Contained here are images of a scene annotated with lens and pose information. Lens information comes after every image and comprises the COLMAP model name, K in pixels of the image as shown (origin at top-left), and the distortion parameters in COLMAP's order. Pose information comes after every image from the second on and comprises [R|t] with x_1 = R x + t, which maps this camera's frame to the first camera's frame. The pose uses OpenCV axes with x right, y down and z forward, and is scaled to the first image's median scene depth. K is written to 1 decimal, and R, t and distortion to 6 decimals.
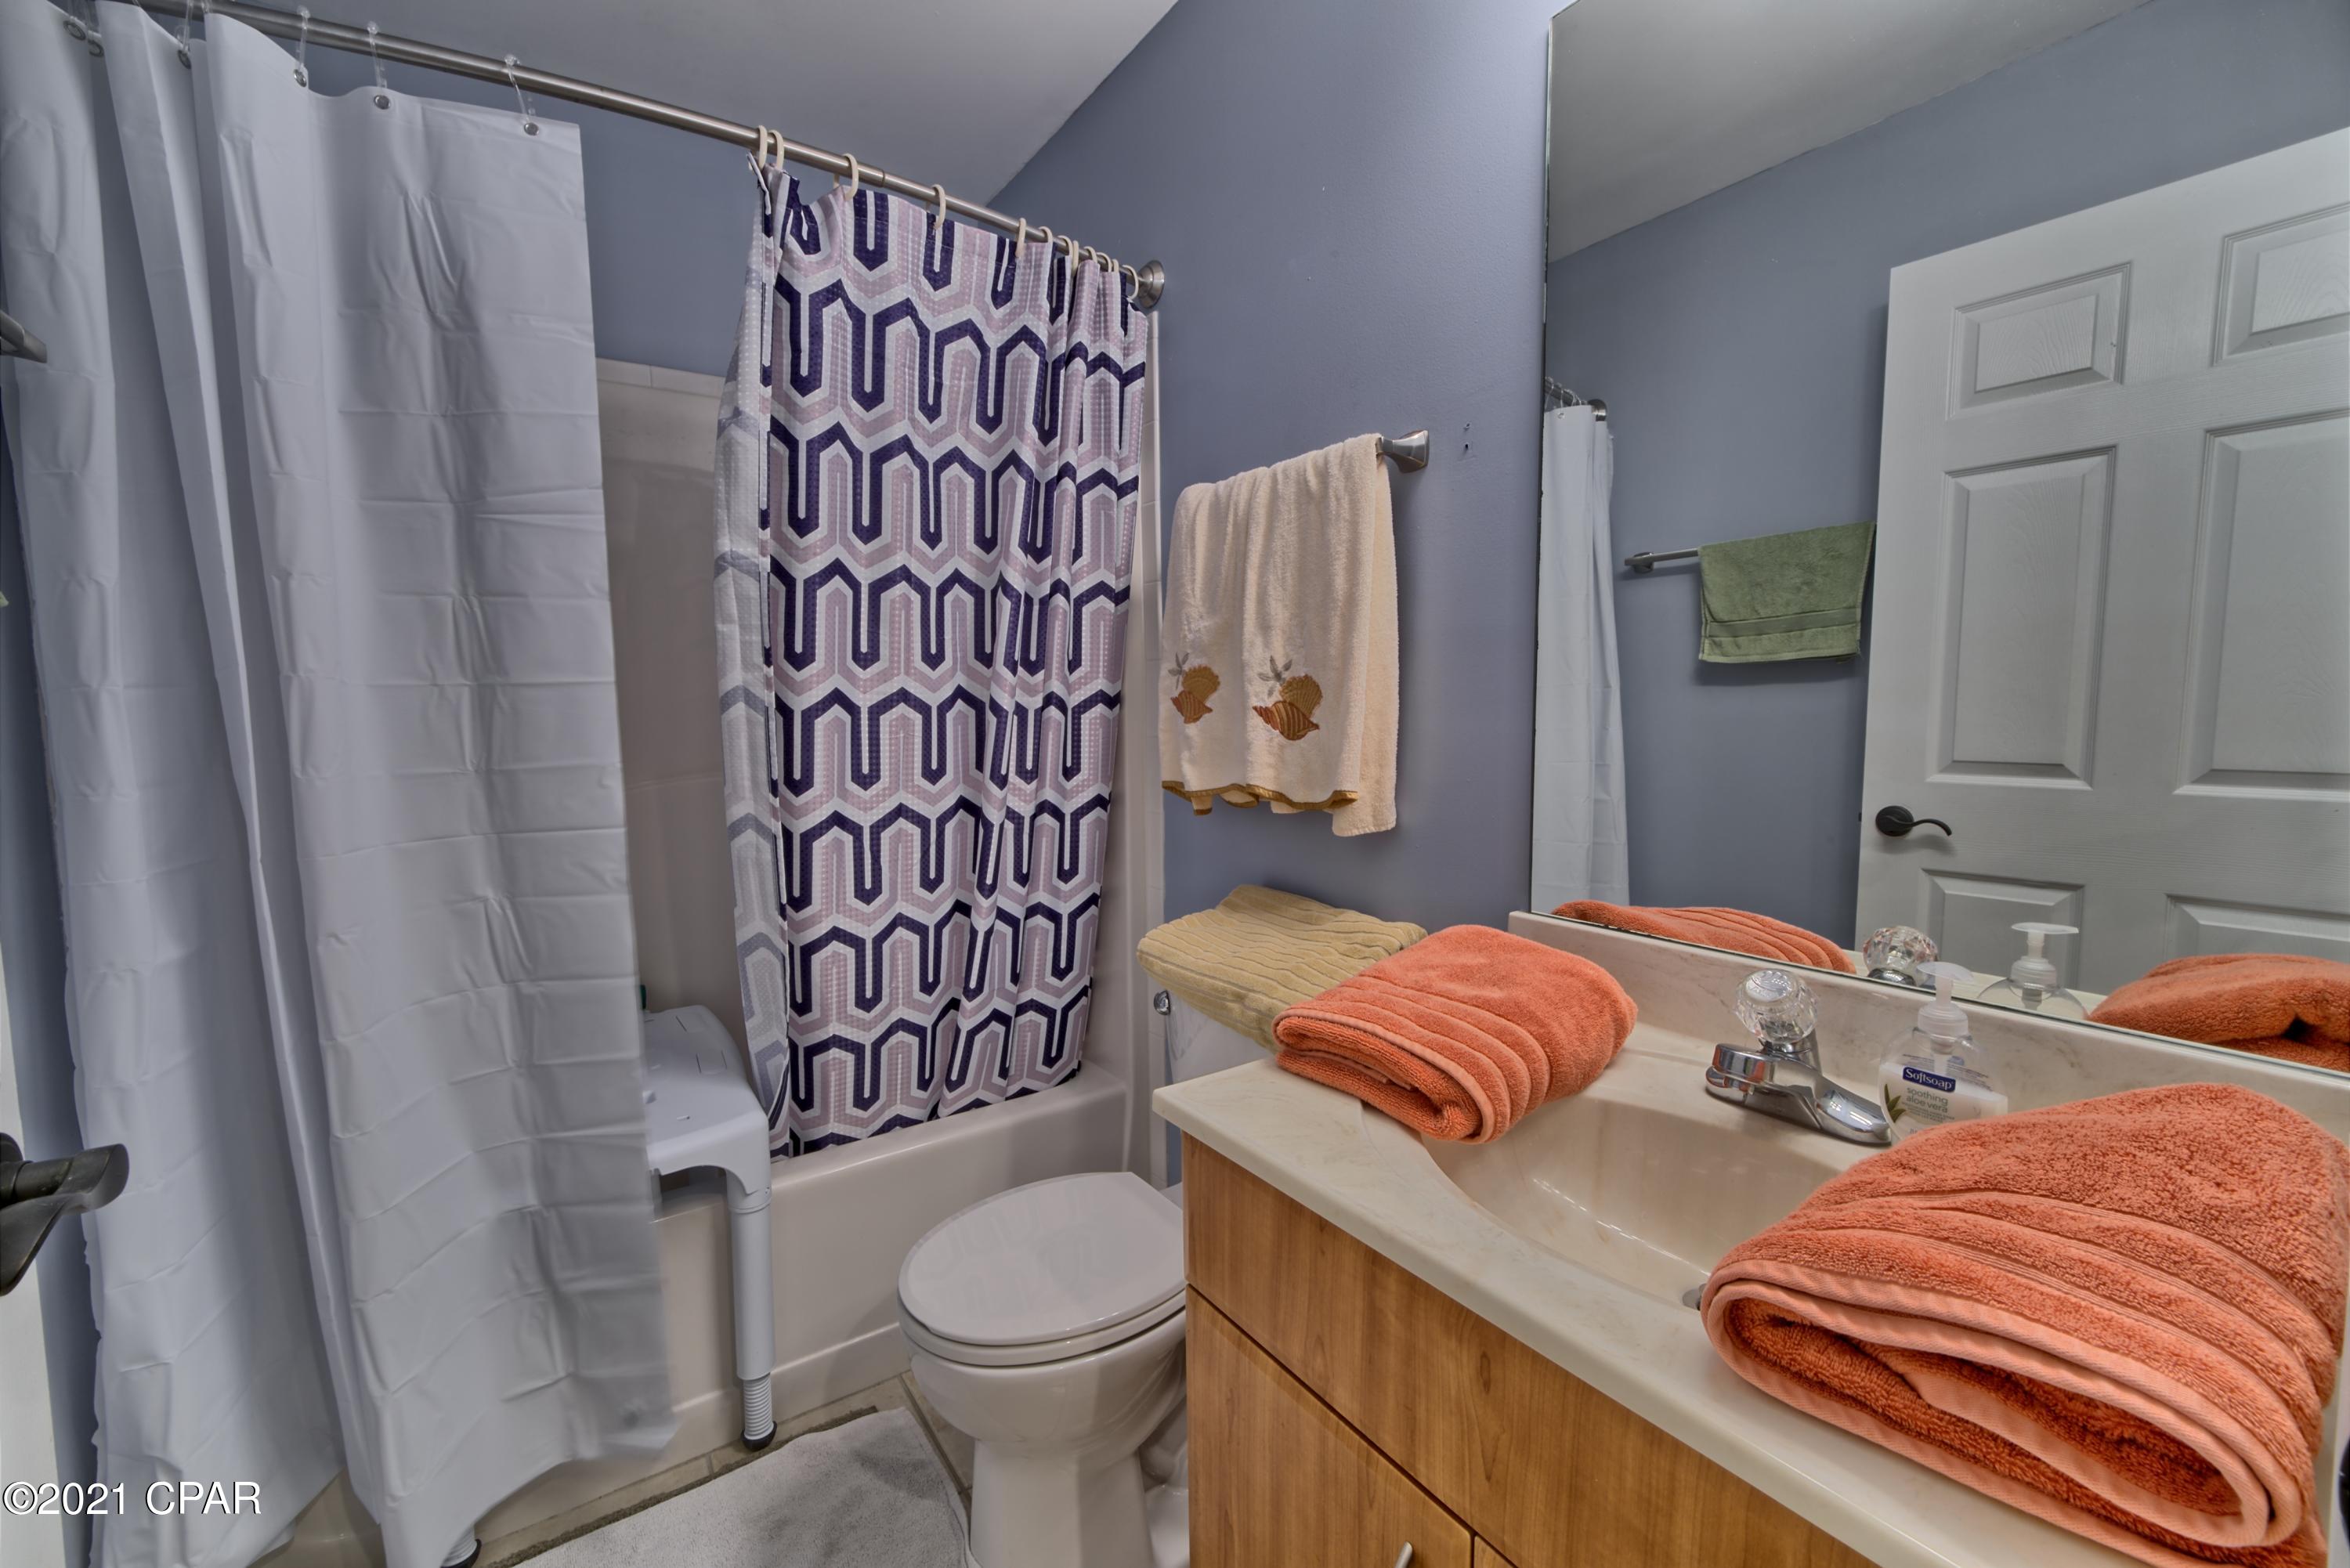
lens RADIAL K [[961.9, 0, 1176.7], [0, 961.9, 791.1], [0, 0, 1]] dist [-0.002010, 0.000086]
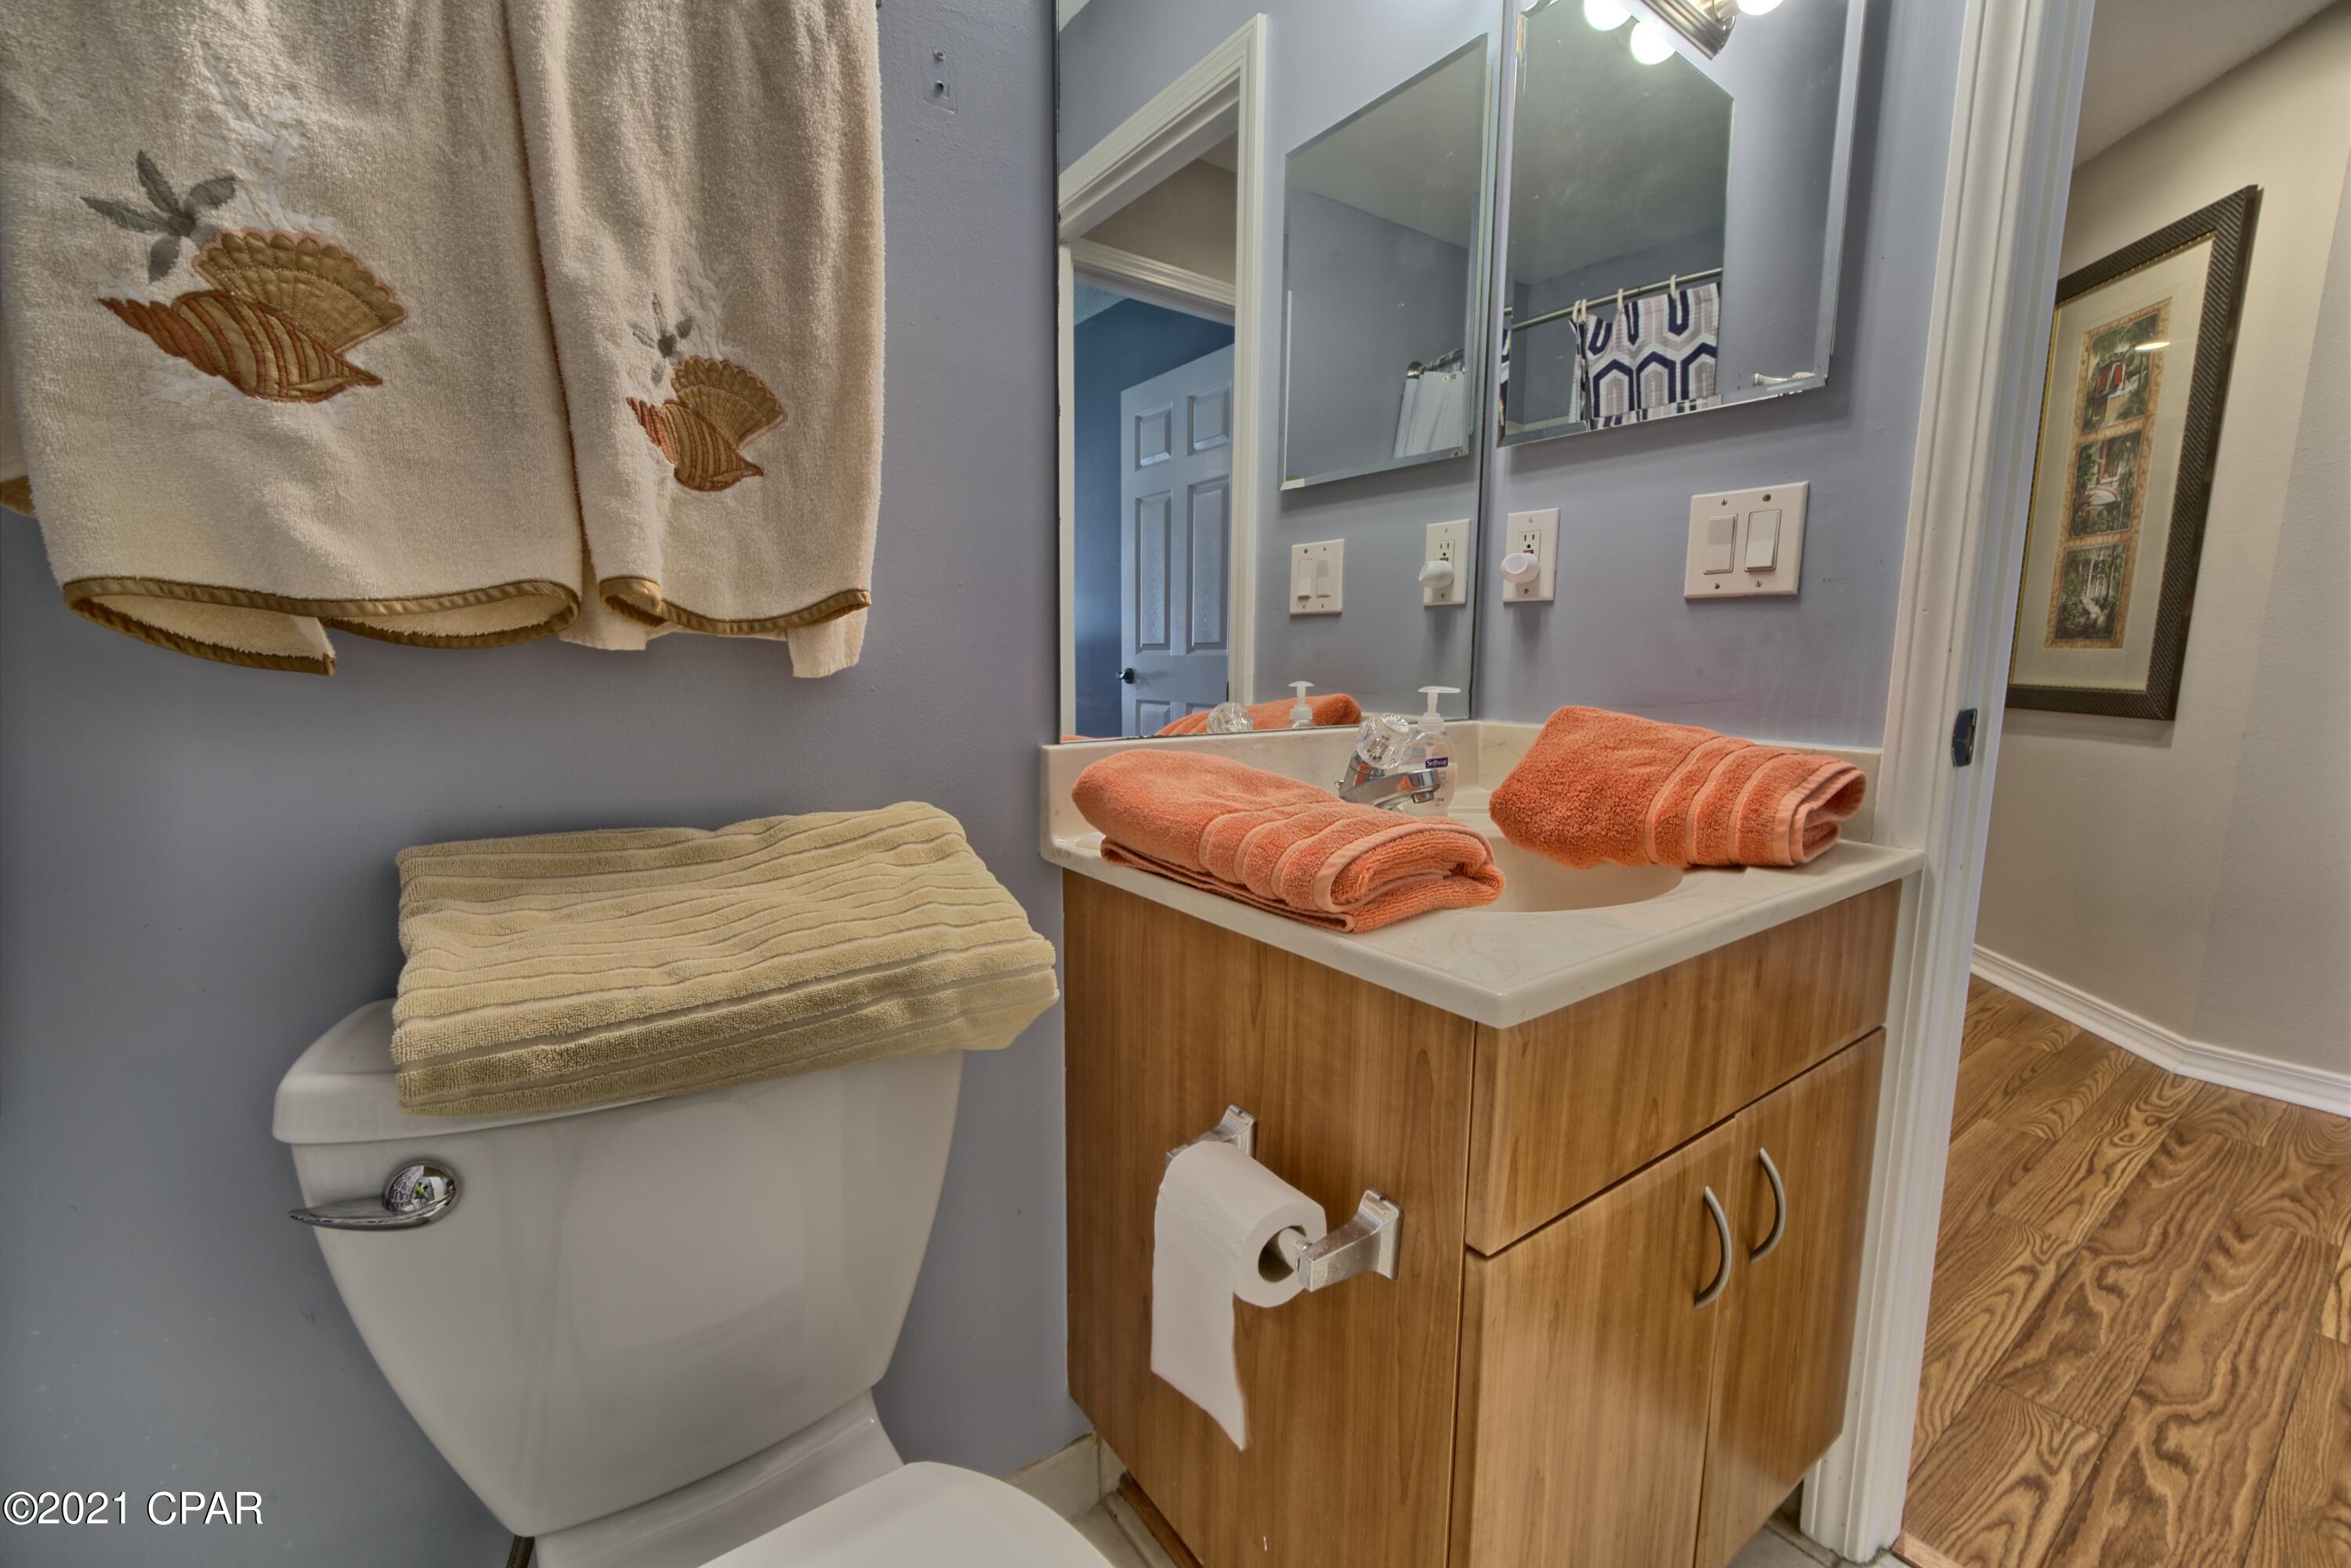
lens RADIAL K [[962.3, 0, 1177.3], [0, 962.3, 782.7], [0, 0, 1]] dist [-0.002010, 0.000086]
pose [[-0.040483, -0.135092, 0.990006, -0.395236], [0.074390, 0.987661, 0.137813, 0.045204], [-0.996407, 0.079225, -0.029934, 0.776875]]
